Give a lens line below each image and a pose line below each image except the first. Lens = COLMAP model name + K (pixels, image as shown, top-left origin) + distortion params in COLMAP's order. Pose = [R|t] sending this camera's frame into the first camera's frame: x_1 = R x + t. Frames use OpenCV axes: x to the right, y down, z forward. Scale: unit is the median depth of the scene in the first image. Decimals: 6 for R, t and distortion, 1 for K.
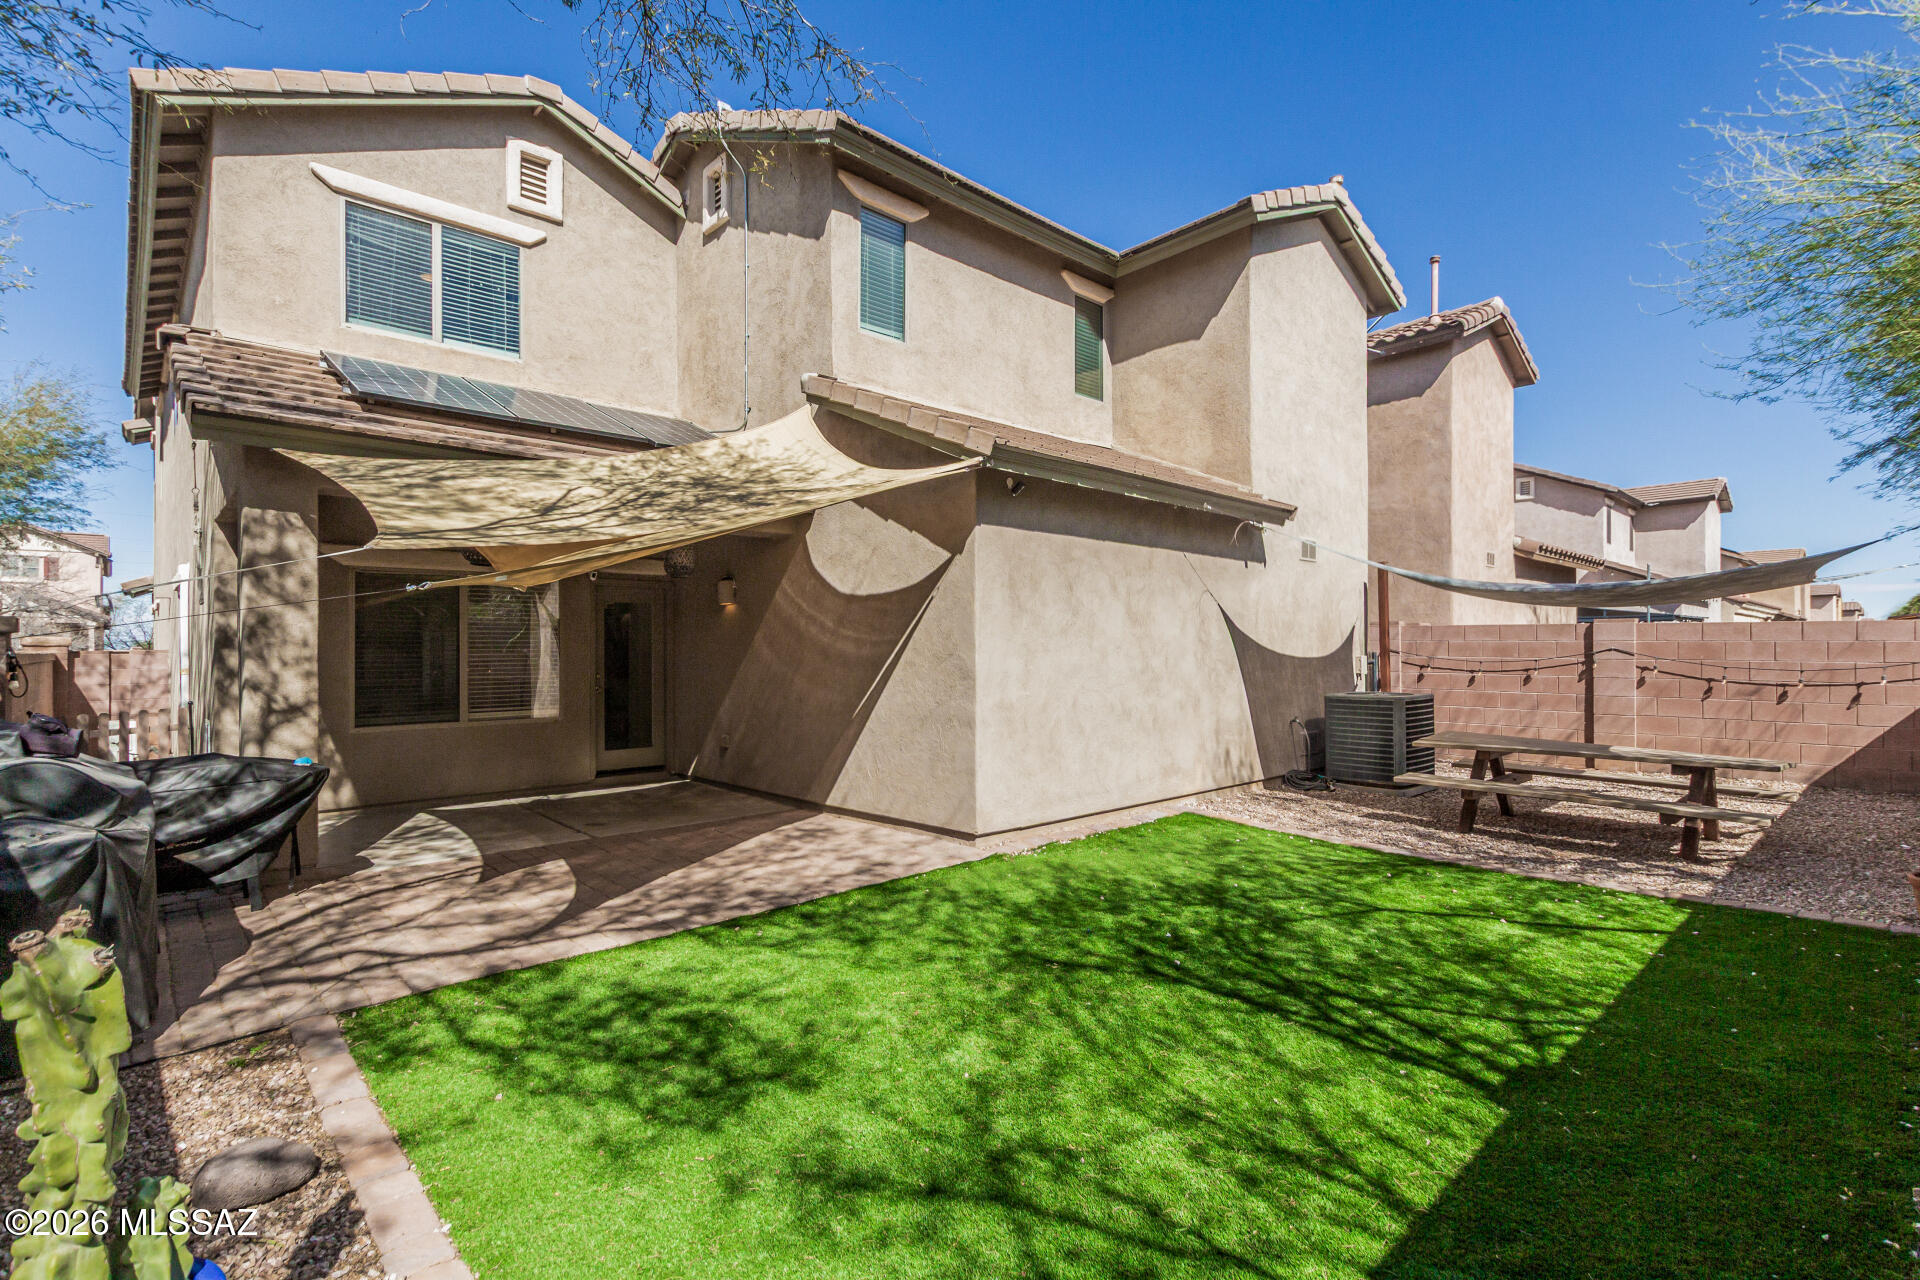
lens RADIAL K [[878.6, 0, 954.7], [0, 878.6, 628.8], [0, 0, 1]] dist [0.014295, -0.006624]
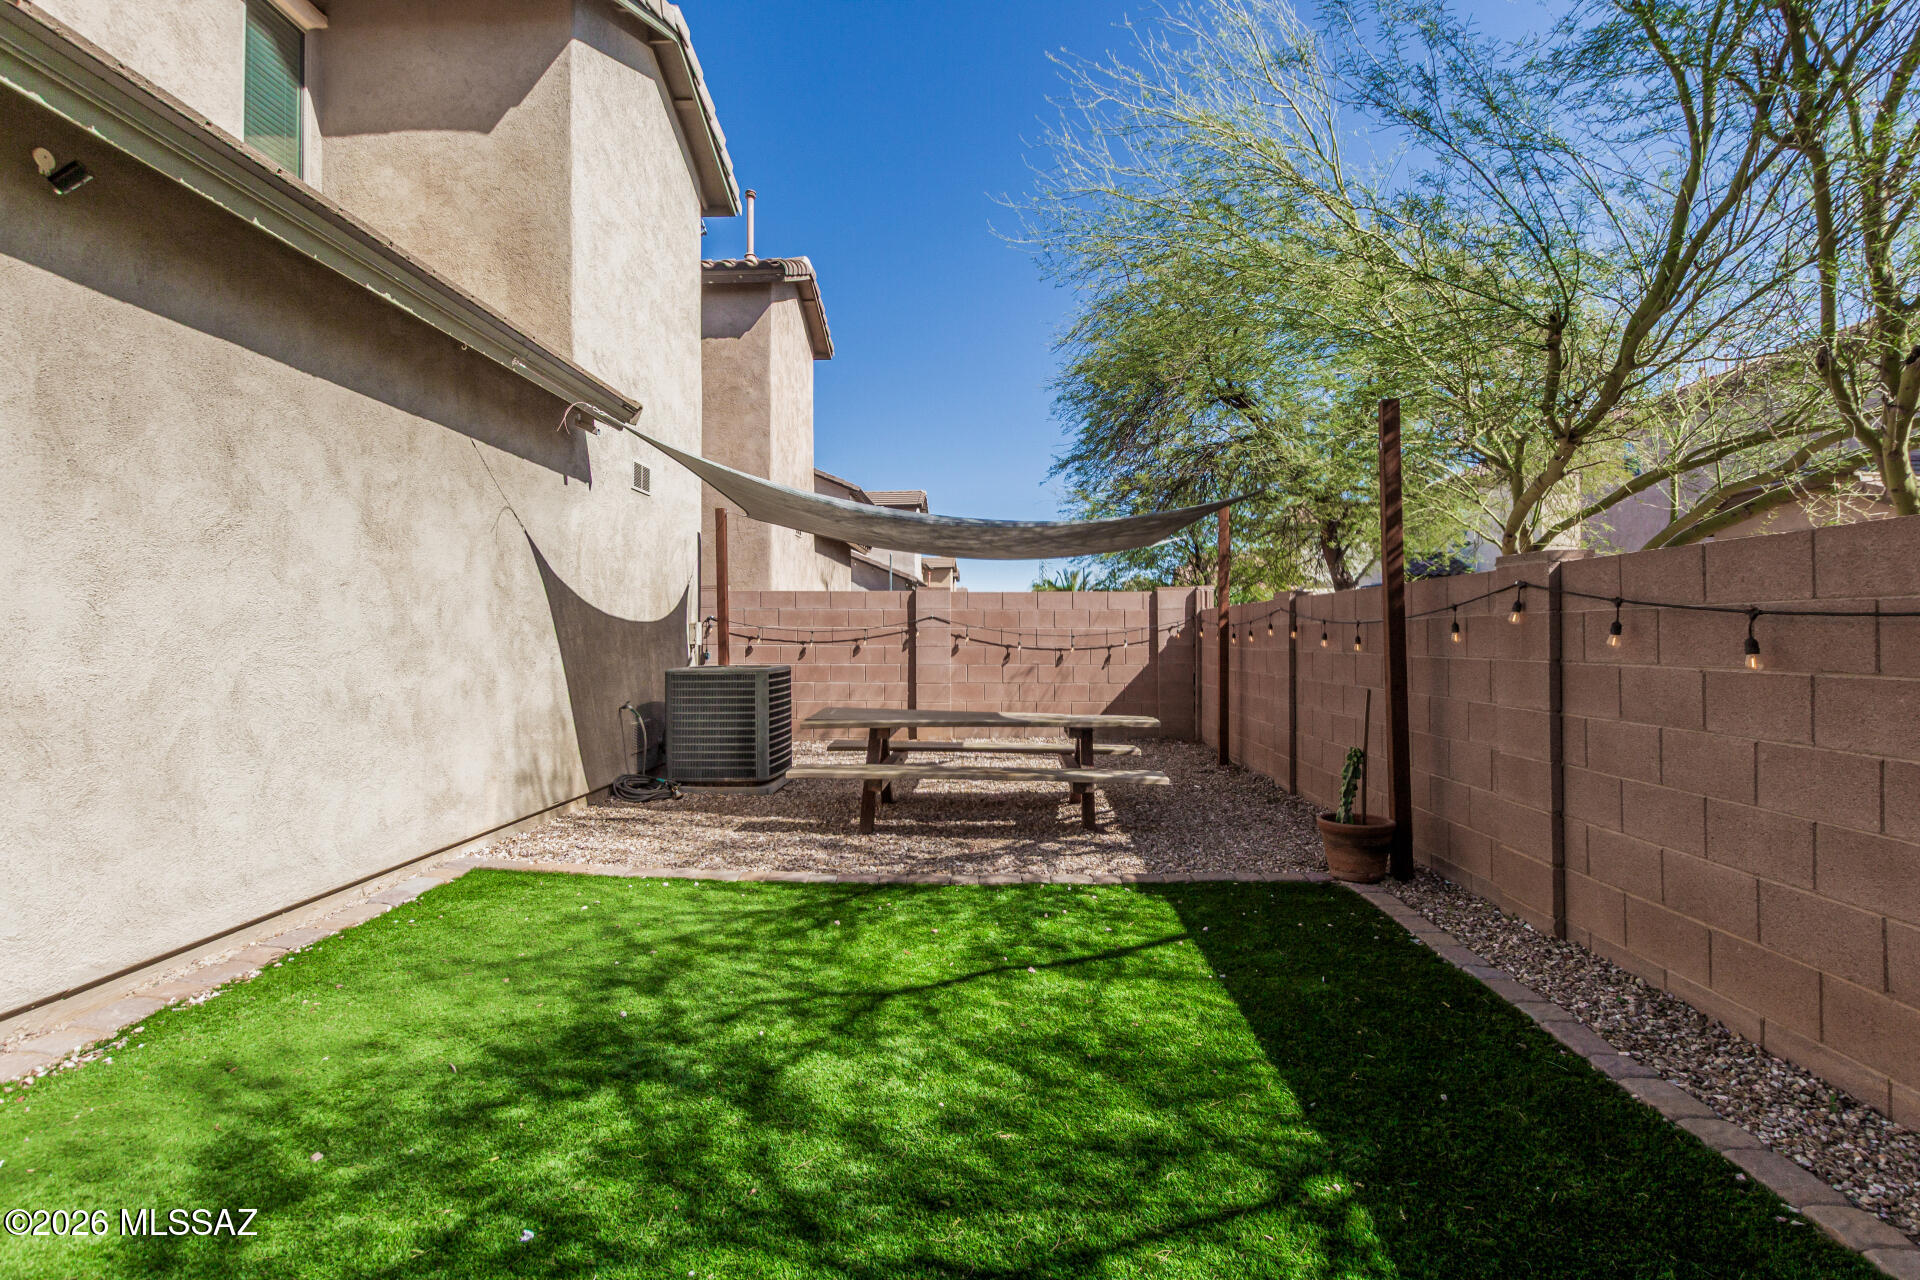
lens RADIAL K [[878.6, 0, 954.7], [0, 878.6, 628.8], [0, 0, 1]] dist [0.014295, -0.006624]
pose [[0.682673, 0.011637, 0.730631, 0.044588], [-0.016892, 0.999857, -0.000141, 0.038776], [-0.730528, -0.012246, 0.682773, 0.335842]]
